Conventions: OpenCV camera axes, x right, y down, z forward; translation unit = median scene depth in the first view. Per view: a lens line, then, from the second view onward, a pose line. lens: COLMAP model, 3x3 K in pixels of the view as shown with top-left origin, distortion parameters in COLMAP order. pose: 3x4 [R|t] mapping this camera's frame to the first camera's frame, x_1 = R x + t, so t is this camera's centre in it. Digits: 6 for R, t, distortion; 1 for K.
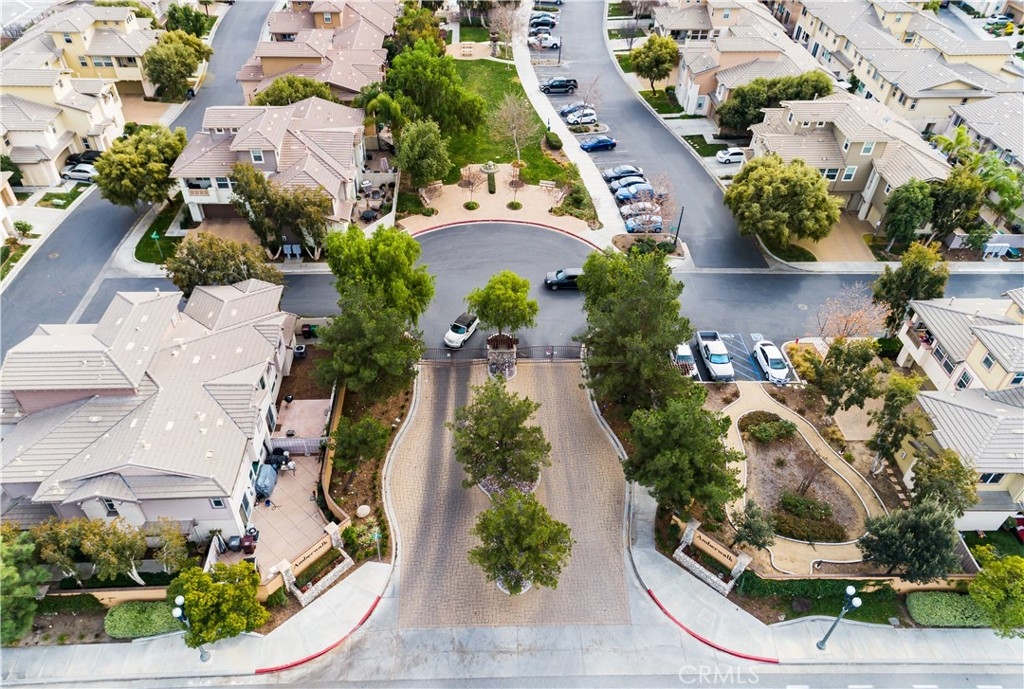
lens RADIAL K [[752.8, 0, 512.0], [0, 752.8, 344.5], [0, 0, 1]] dist [0.033720, -0.000571]
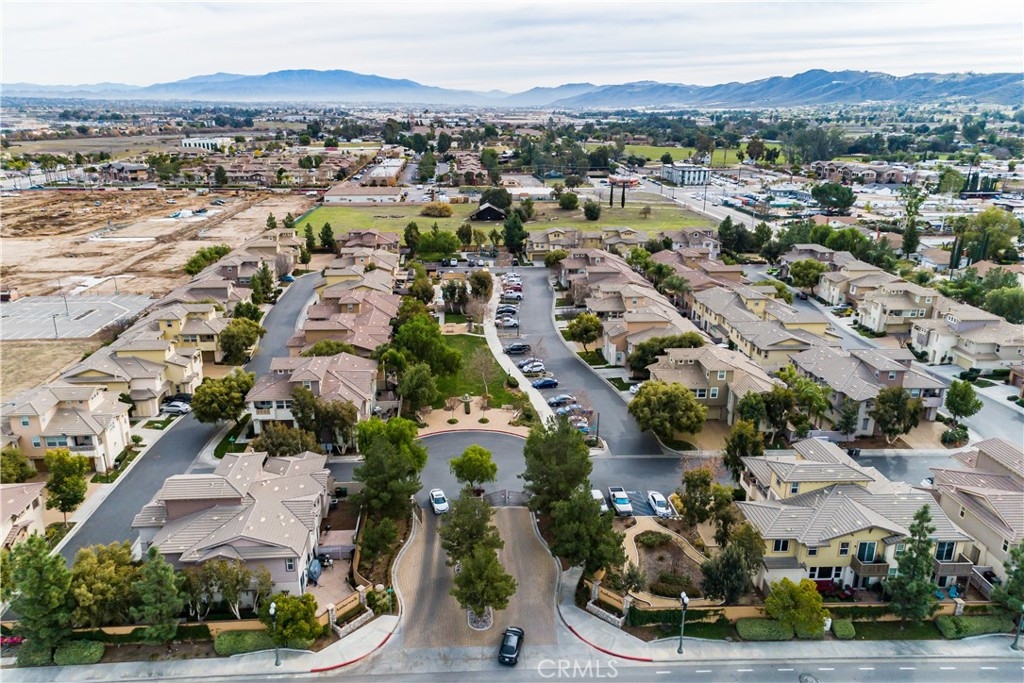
lens RADIAL K [[734.6, 0, 512.0], [0, 734.6, 341.5], [0, 0, 1]] dist [0.003056, 0.002196]
pose [[0.999386, -0.019403, 0.029184, 0.018741], [0.028928, 0.926810, -0.374415, 0.188026], [-0.019783, 0.375029, 0.926802, -0.312378]]
